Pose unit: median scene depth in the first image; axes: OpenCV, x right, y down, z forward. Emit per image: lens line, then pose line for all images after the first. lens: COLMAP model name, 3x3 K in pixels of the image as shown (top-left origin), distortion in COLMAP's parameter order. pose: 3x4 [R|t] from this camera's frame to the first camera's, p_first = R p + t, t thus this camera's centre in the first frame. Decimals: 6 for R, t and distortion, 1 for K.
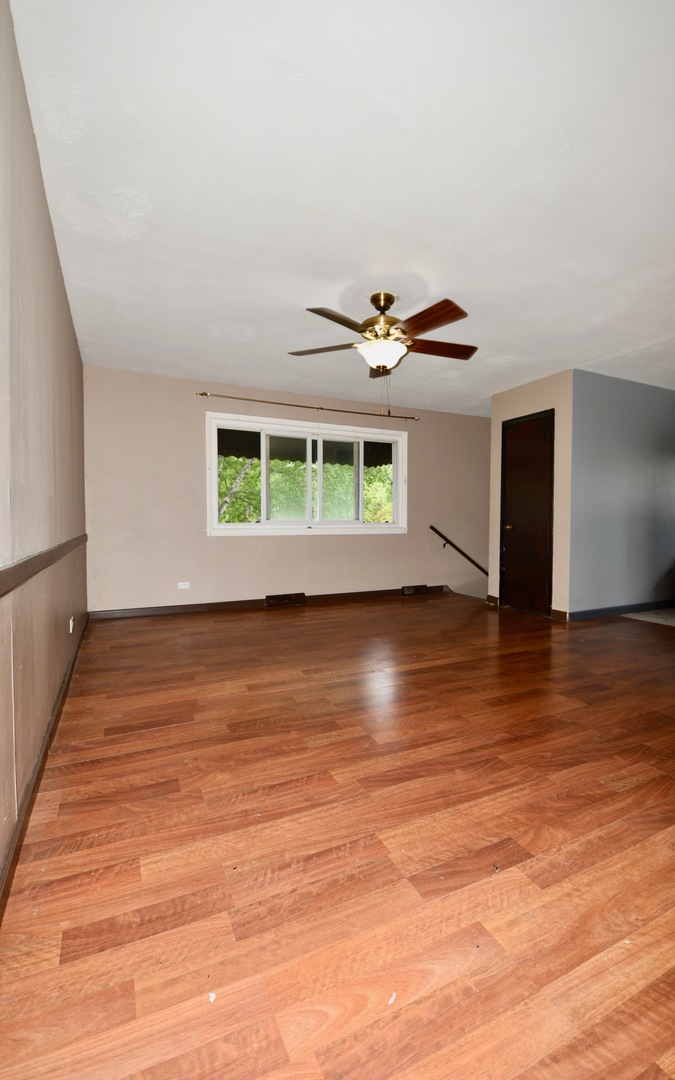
lens RADIAL K [[483.7, 0, 337.5], [0, 483.7, 540.0], [0, 0, 1]] dist [0.000026, -0.000043]
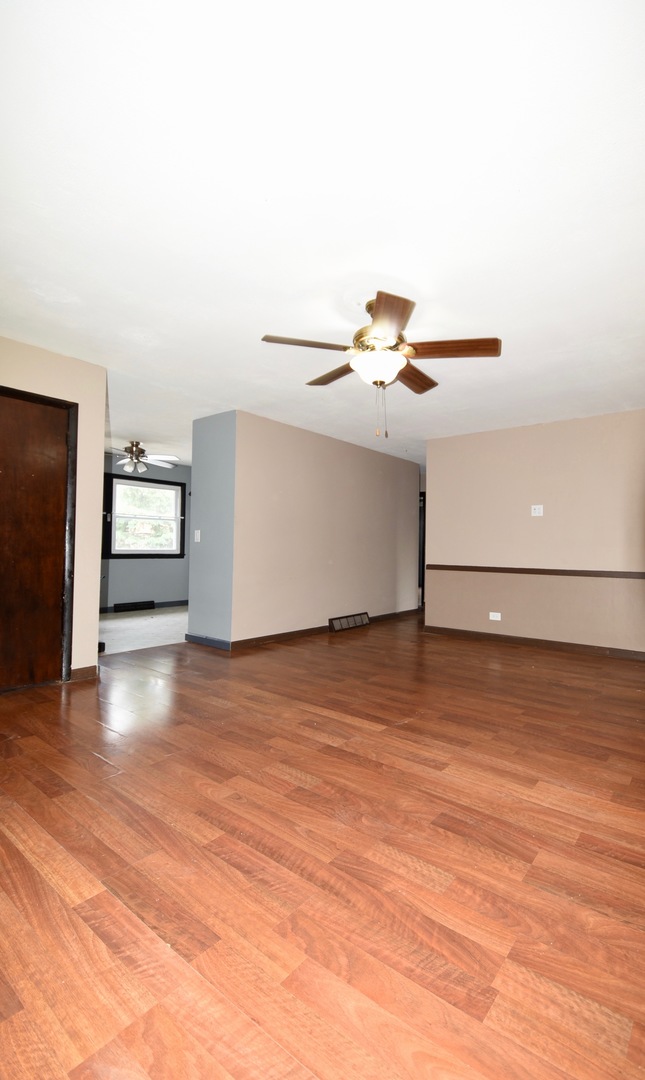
lens RADIAL K [[460.1, 0, 356.1], [0, 460.1, 535.8], [0, 0, 1]] dist [0.011631, -0.037065]
pose [[-0.462953, 0.015769, 0.886242, -0.769873], [0.024013, 0.999698, -0.005244, -0.104953], [-0.886057, 0.018854, -0.463192, 1.715620]]
